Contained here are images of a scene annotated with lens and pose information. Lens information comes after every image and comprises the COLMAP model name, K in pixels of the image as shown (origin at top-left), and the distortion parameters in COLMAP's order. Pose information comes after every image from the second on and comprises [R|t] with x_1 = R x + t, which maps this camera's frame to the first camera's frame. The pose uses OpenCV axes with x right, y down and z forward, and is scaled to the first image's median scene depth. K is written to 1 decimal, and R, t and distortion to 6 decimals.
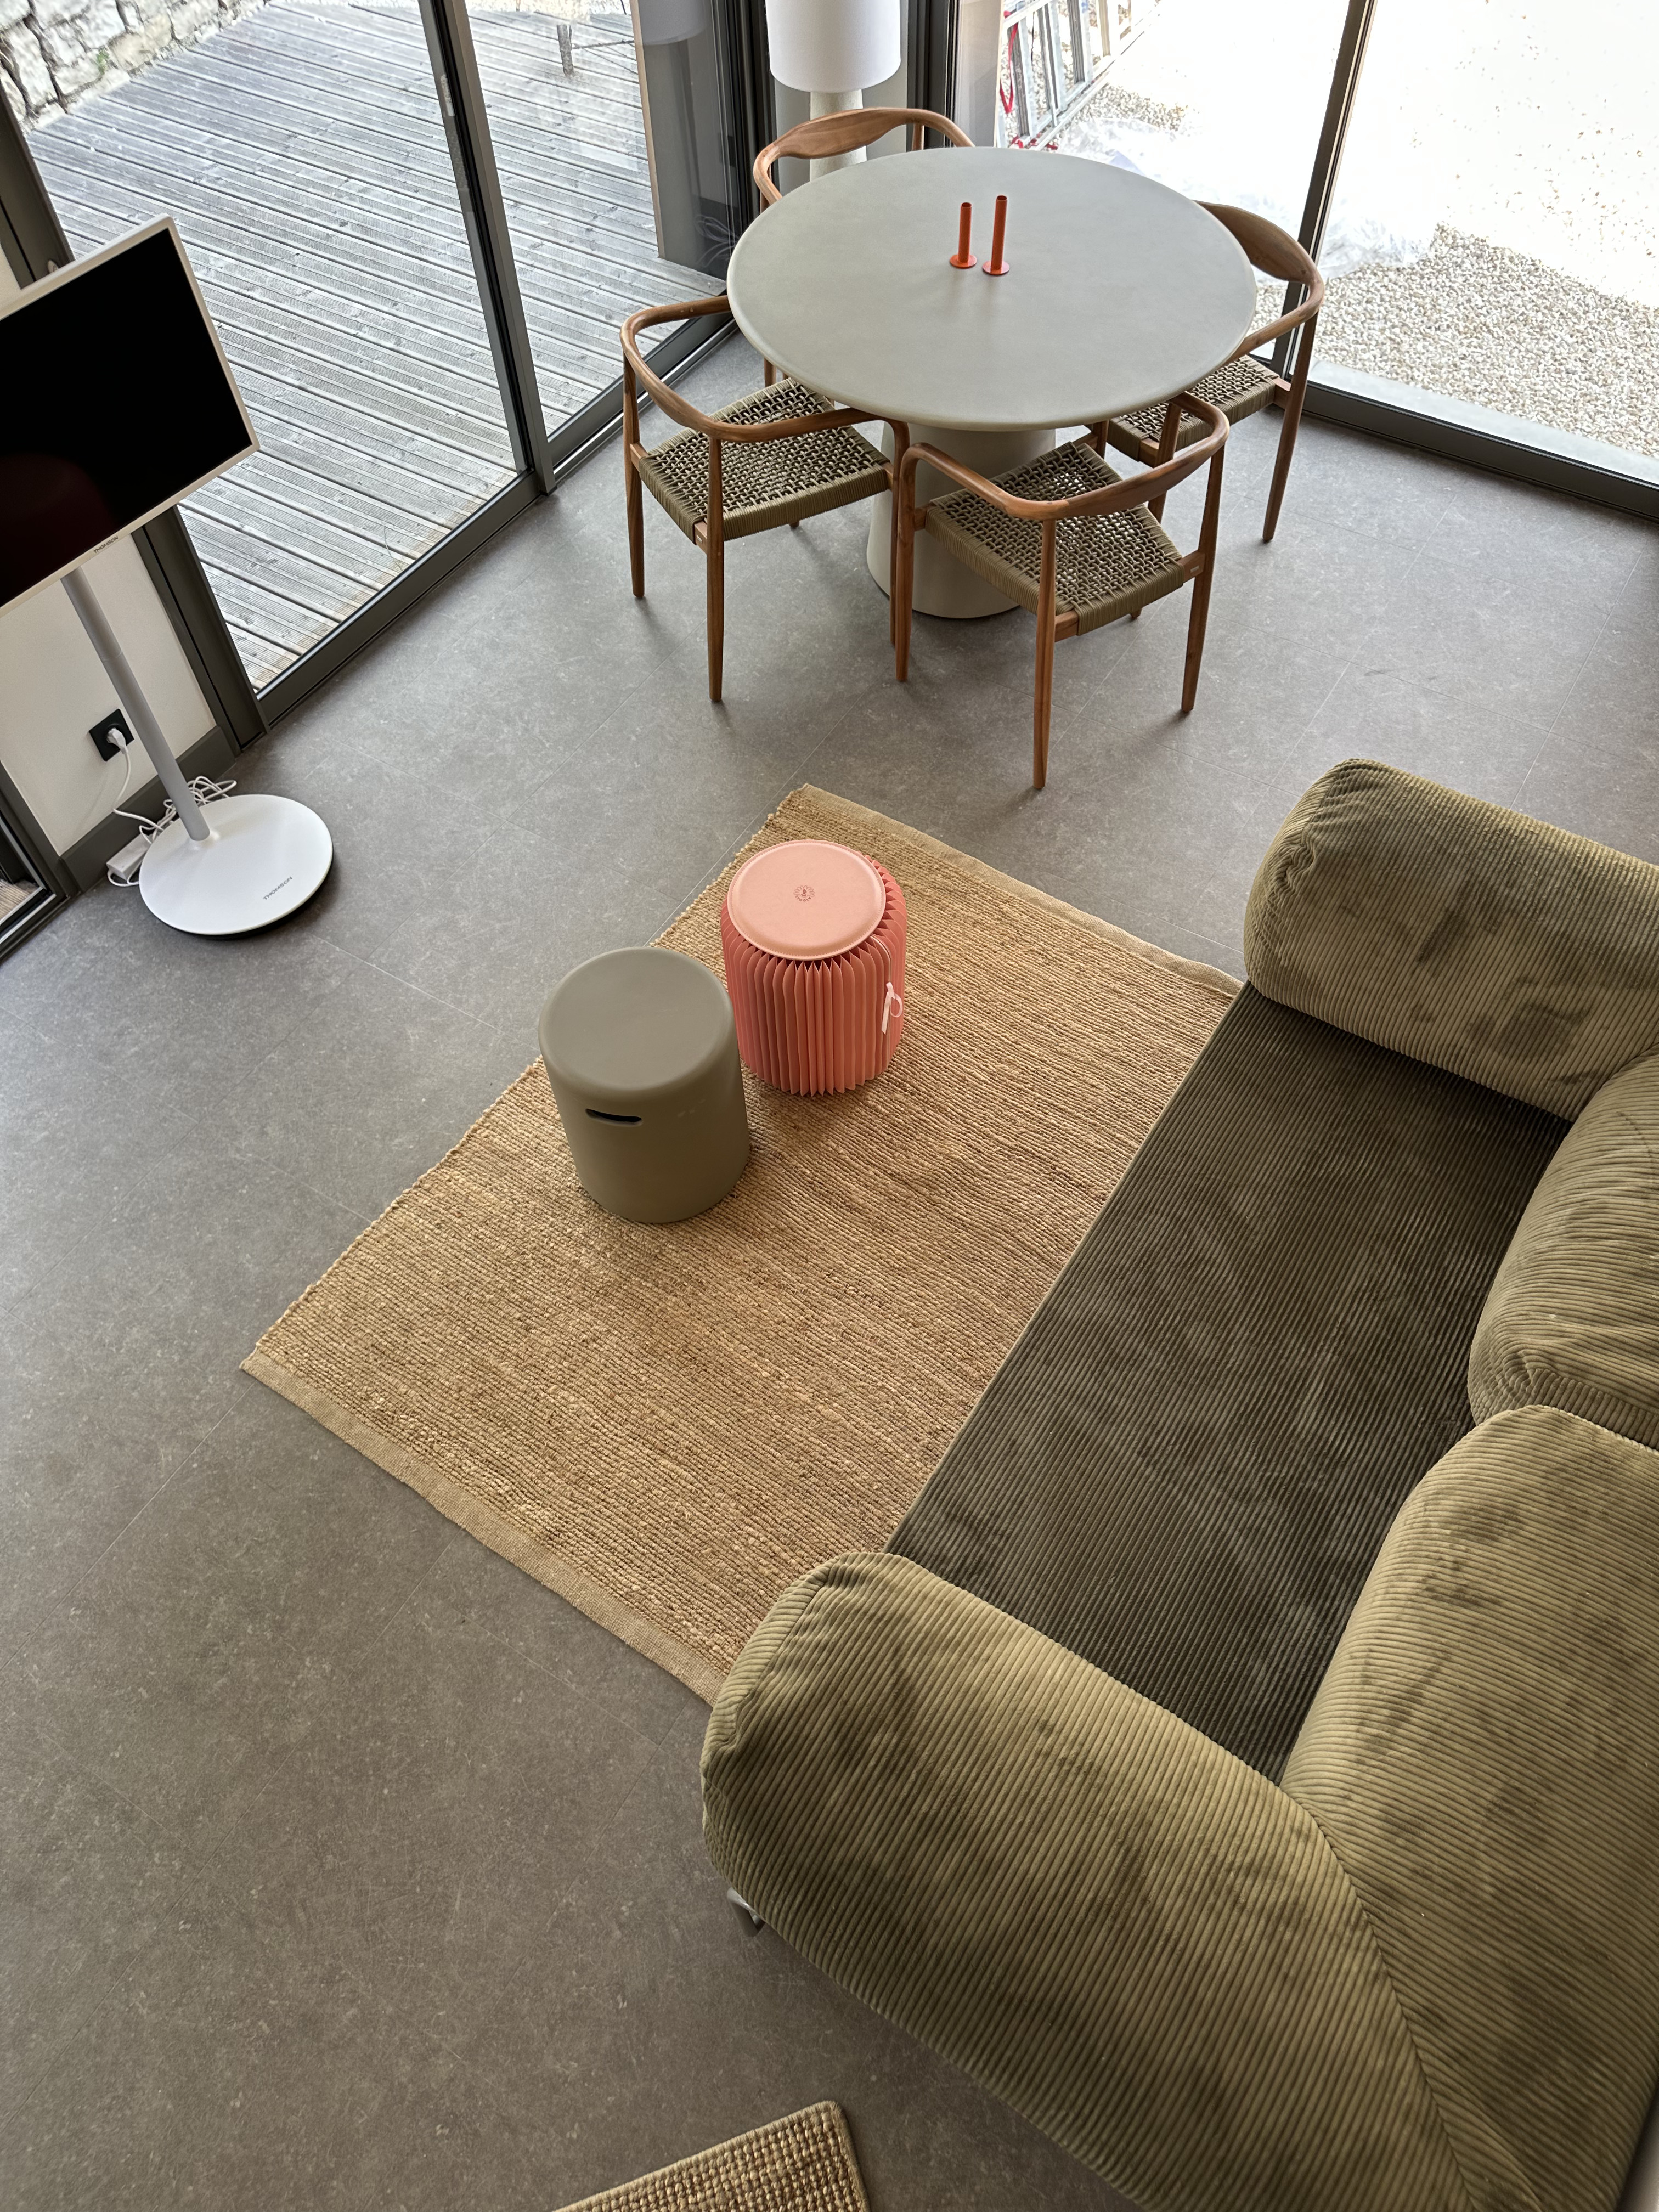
lens RADIAL K [[1546.0, 0, 819.3], [0, 1546.0, 1100.3], [0, 0, 1]] dist [0.147502, -0.275279]
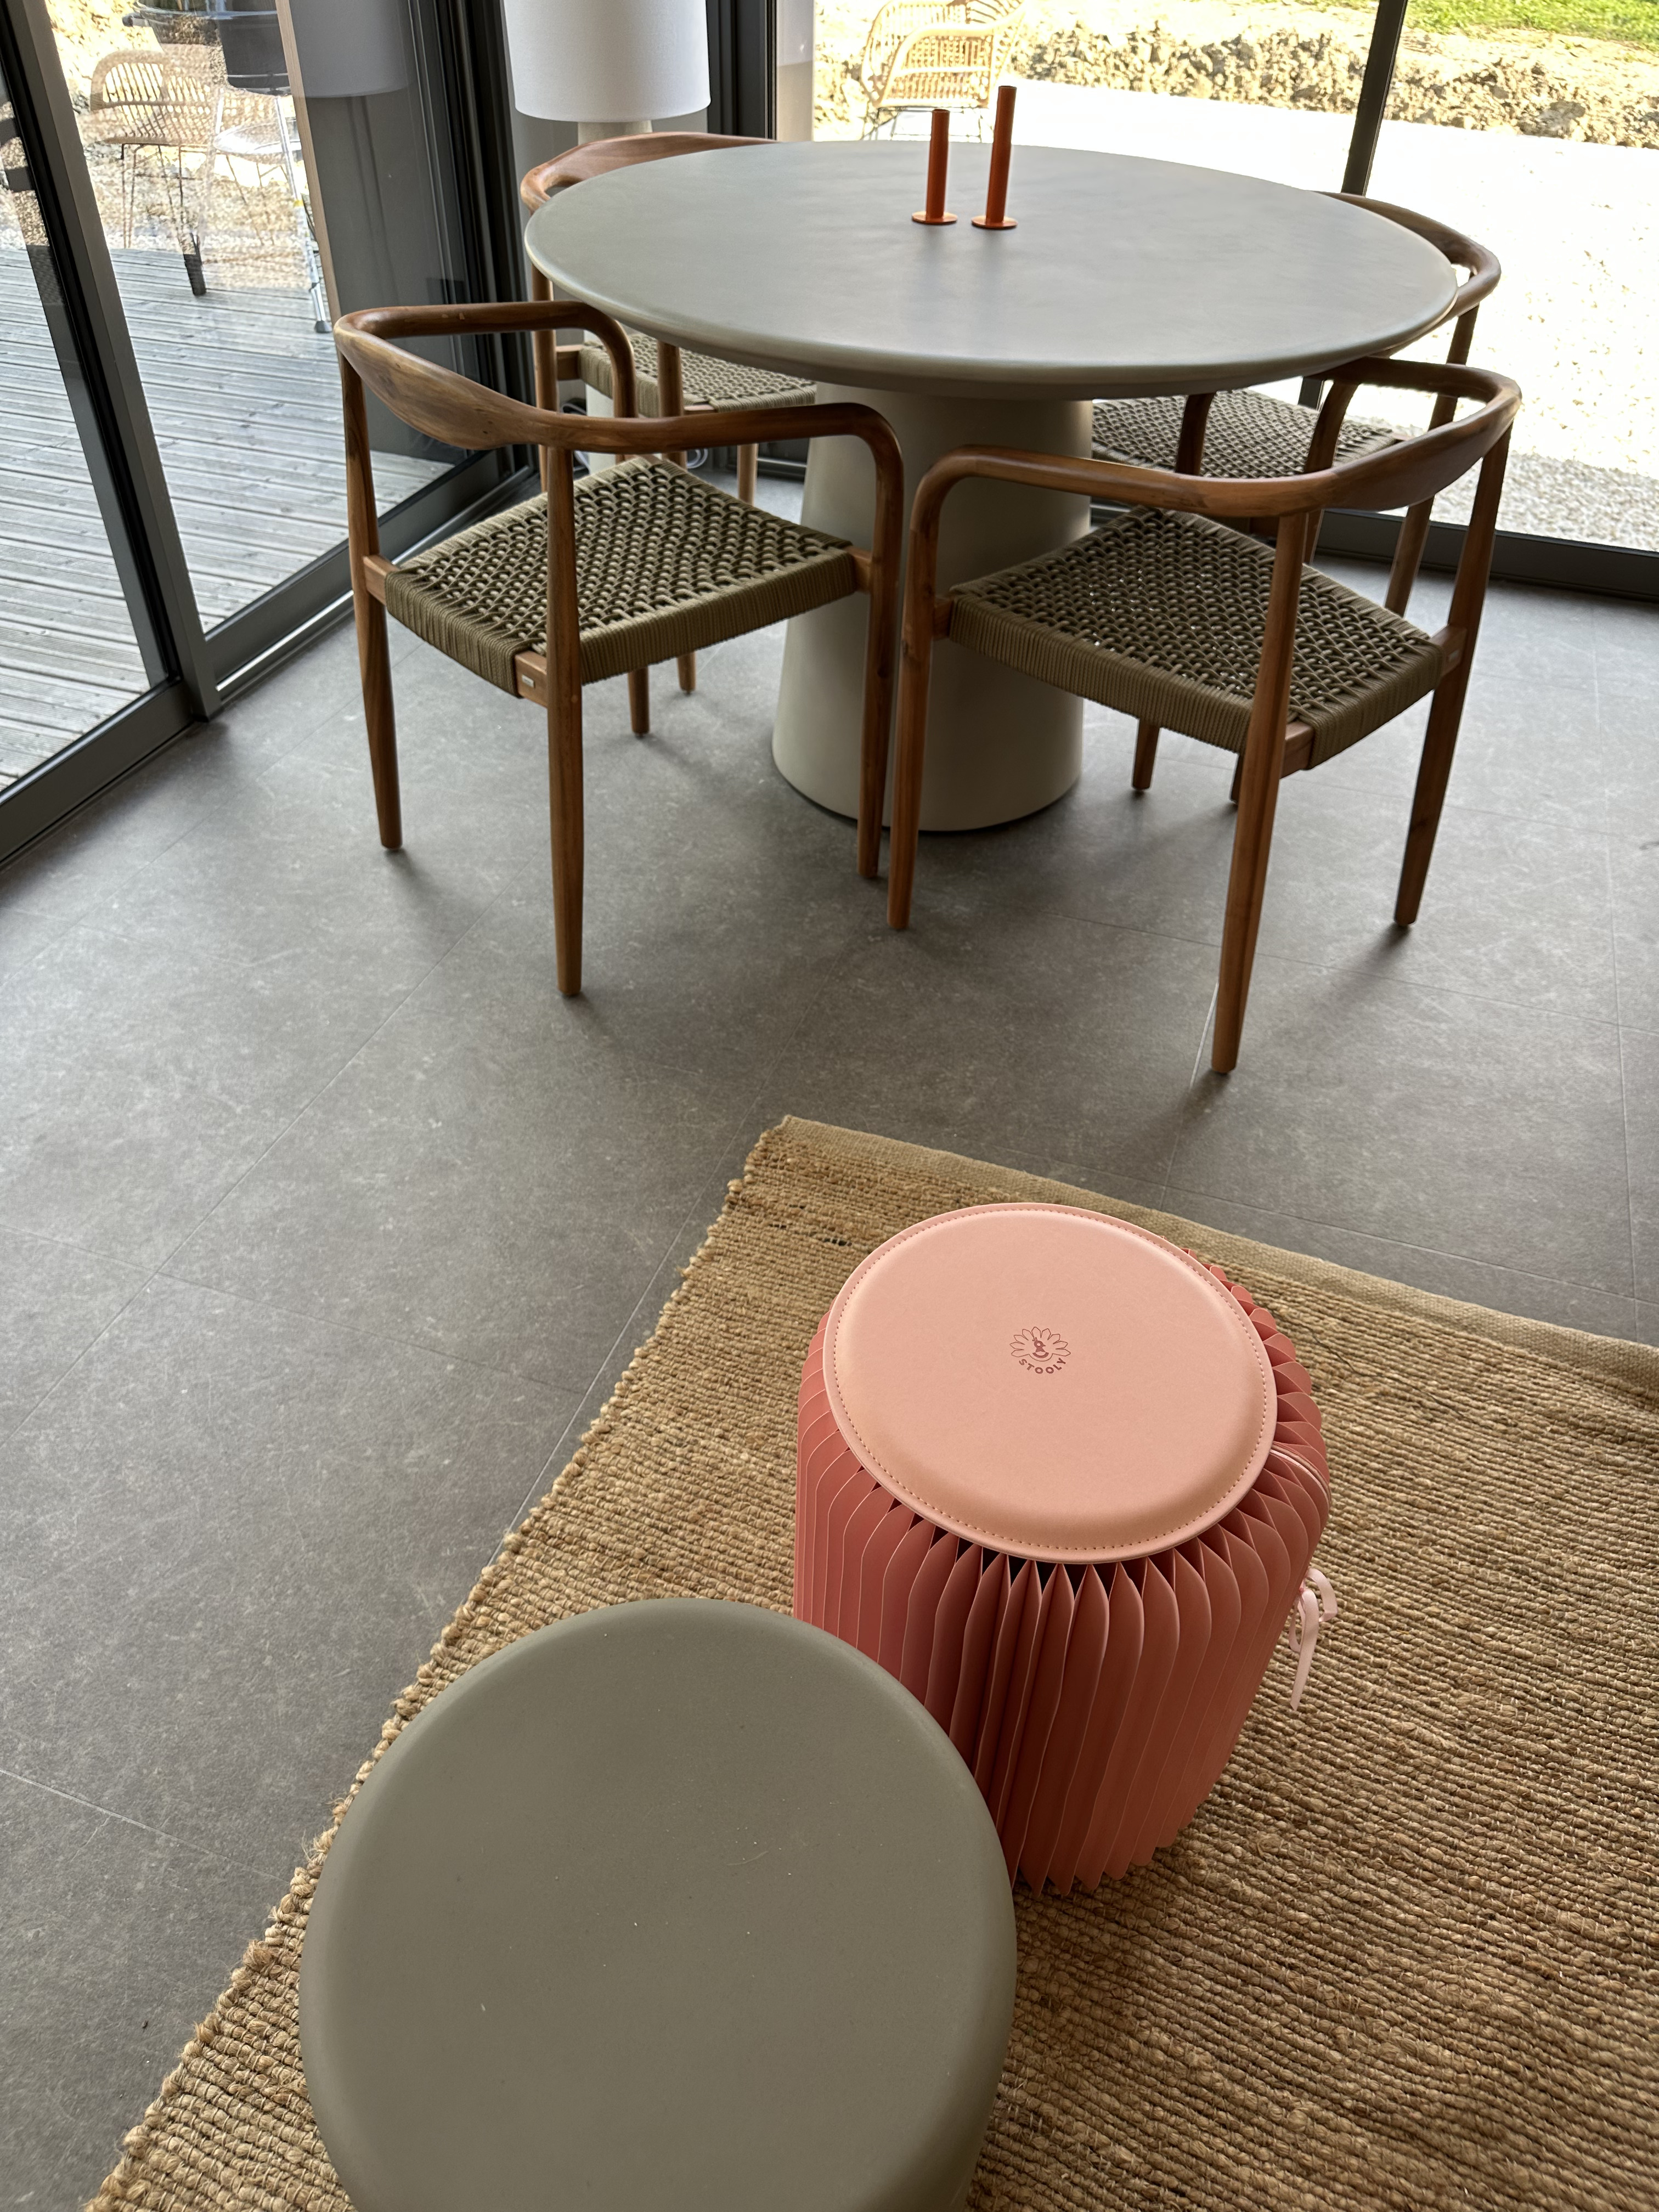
lens RADIAL K [[1593.1, 0, 834.1], [0, 1593.1, 1082.9], [0, 0, 1]] dist [0.159036, -0.330158]
pose [[0.973870, -0.113082, 0.196953, -0.092415], [0.159465, 0.957967, -0.238476, -0.085917], [-0.161707, 0.263652, 0.950967, 0.490753]]
